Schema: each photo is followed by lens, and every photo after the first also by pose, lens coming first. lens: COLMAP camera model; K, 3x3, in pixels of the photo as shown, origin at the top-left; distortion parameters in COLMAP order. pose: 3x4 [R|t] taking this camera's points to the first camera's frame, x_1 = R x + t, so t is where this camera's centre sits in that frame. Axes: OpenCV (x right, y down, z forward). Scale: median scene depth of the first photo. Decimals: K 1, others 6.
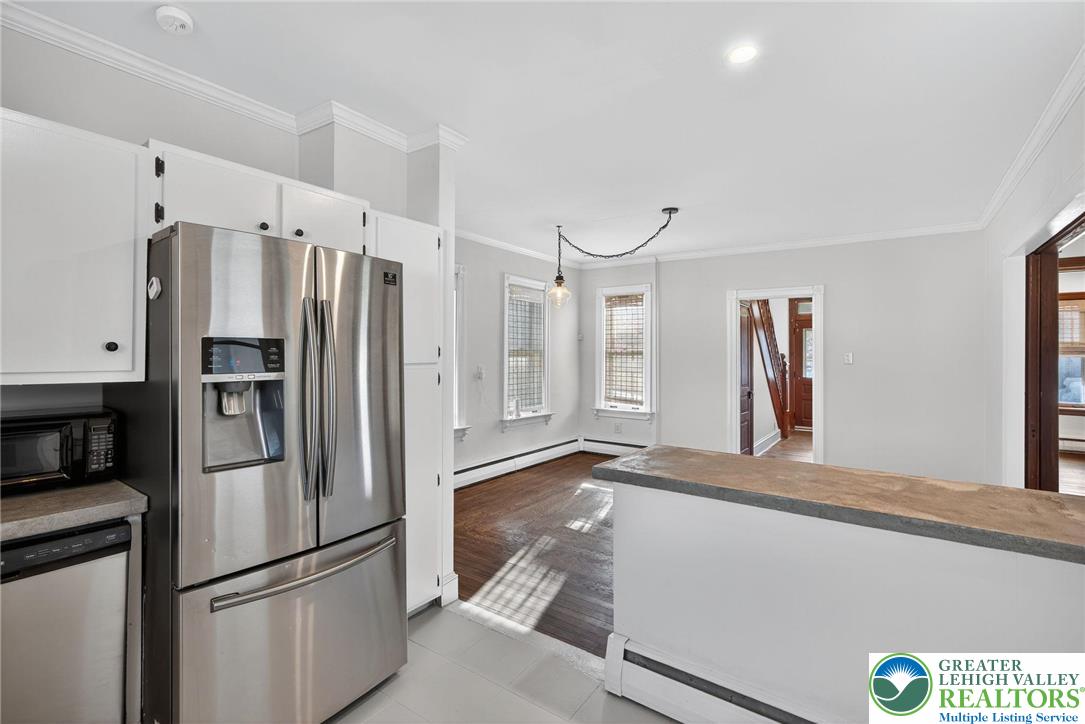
lens RADIAL K [[490.2, 0, 536.7], [0, 490.2, 351.3], [0, 0, 1]] dist [-0.005580, 0.001498]
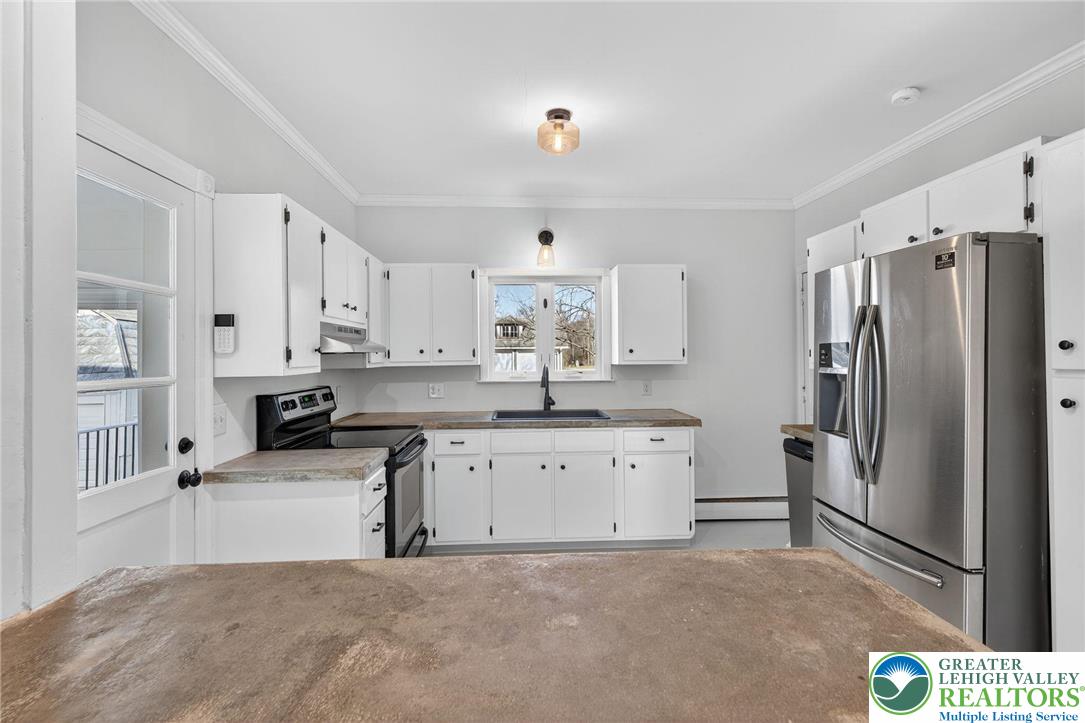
lens RADIAL K [[490.2, 0, 544.0], [0, 490.2, 351.7], [0, 0, 1]] dist [-0.005580, 0.001498]
pose [[-0.772483, 0.003527, -0.635026, 0.552901], [0.010891, 0.999911, -0.007696, 0.000153], [0.634942, -0.012861, -0.772453, 0.919124]]
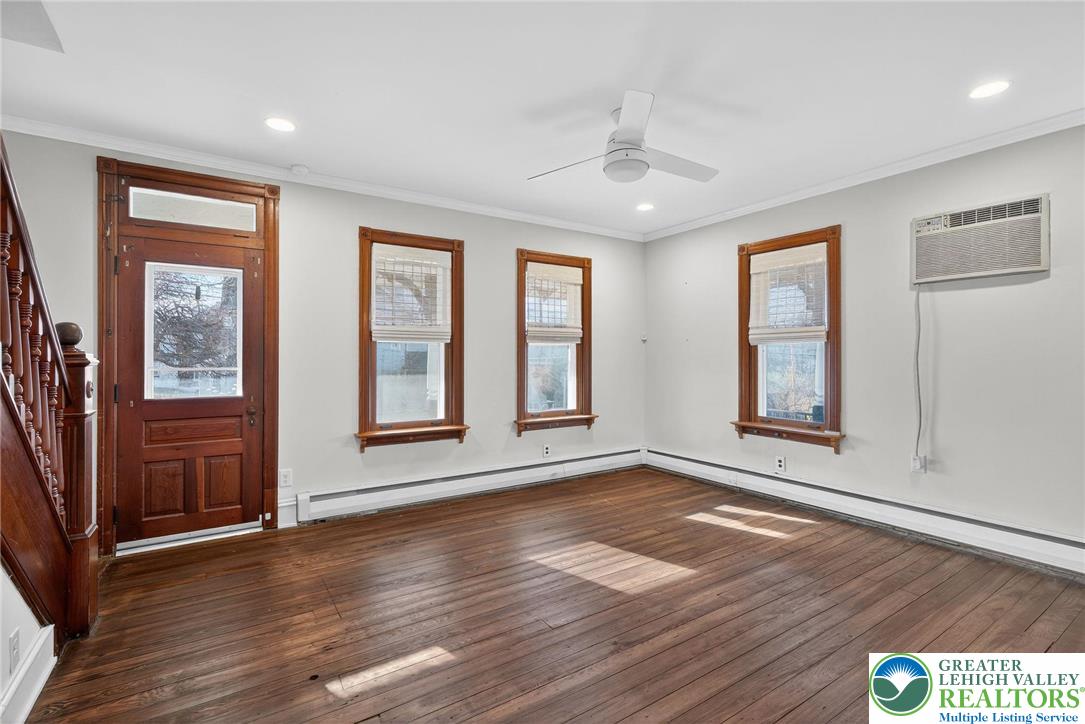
lens RADIAL K [[490.2, 0, 538.5], [0, 490.2, 356.7], [0, 0, 1]] dist [-0.005580, 0.001498]
pose [[0.351570, 0.002944, 0.936157, 1.075471], [-0.008659, 0.999963, 0.000107, 0.064406], [-0.936122, -0.008144, 0.351582, 2.087742]]
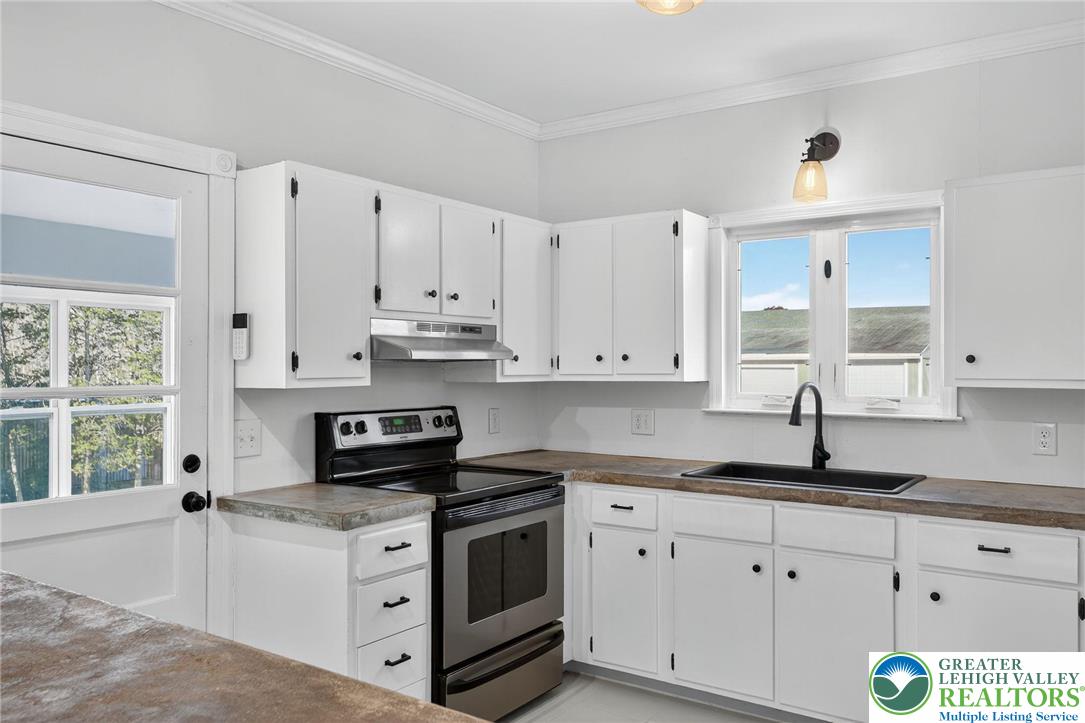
lens RADIAL K [[841.3, 0, 542.7], [0, 841.3, 363.1], [0, 0, 1]] dist [-0.015846, 0.005866]
pose [[-0.999730, 0.000382, -0.023214, 0.092363], [0.000510, 0.999985, -0.005520, 0.001802], [0.023211, -0.005531, -0.999715, 1.123713]]
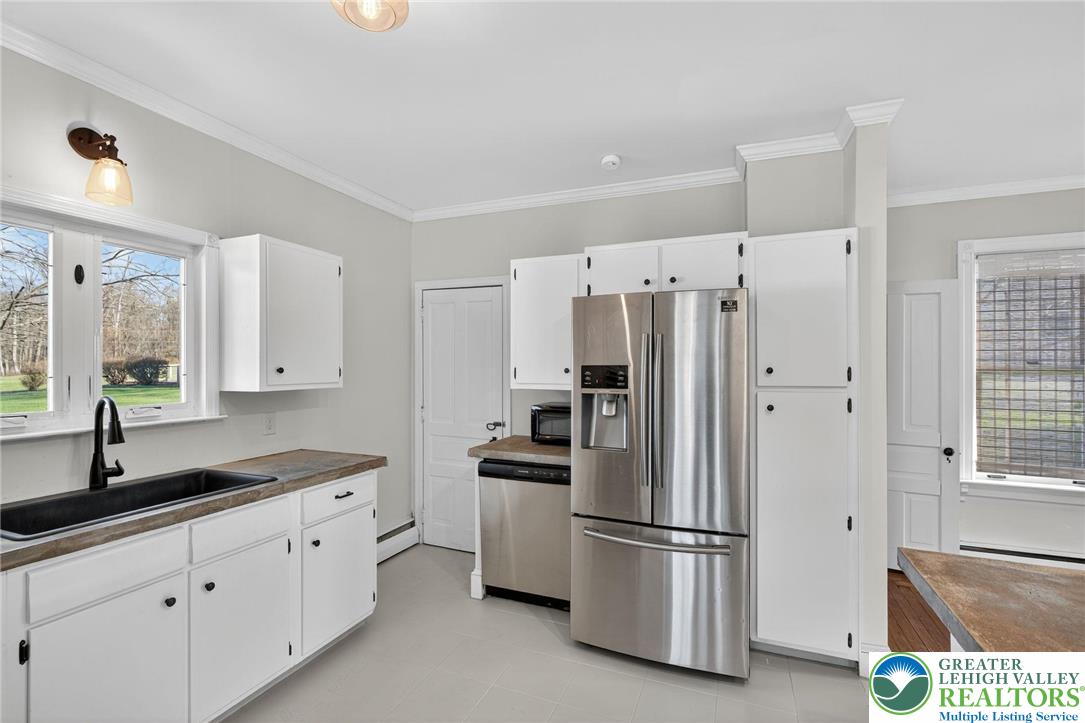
lens RADIAL K [[490.2, 0, 539.2], [0, 490.2, 363.7], [0, 0, 1]] dist [-0.005580, 0.001498]
pose [[0.240677, -0.004870, -0.970593, 0.486842], [0.005442, 0.999978, -0.003668, -0.016128], [0.970590, -0.004399, 0.240698, 0.261050]]
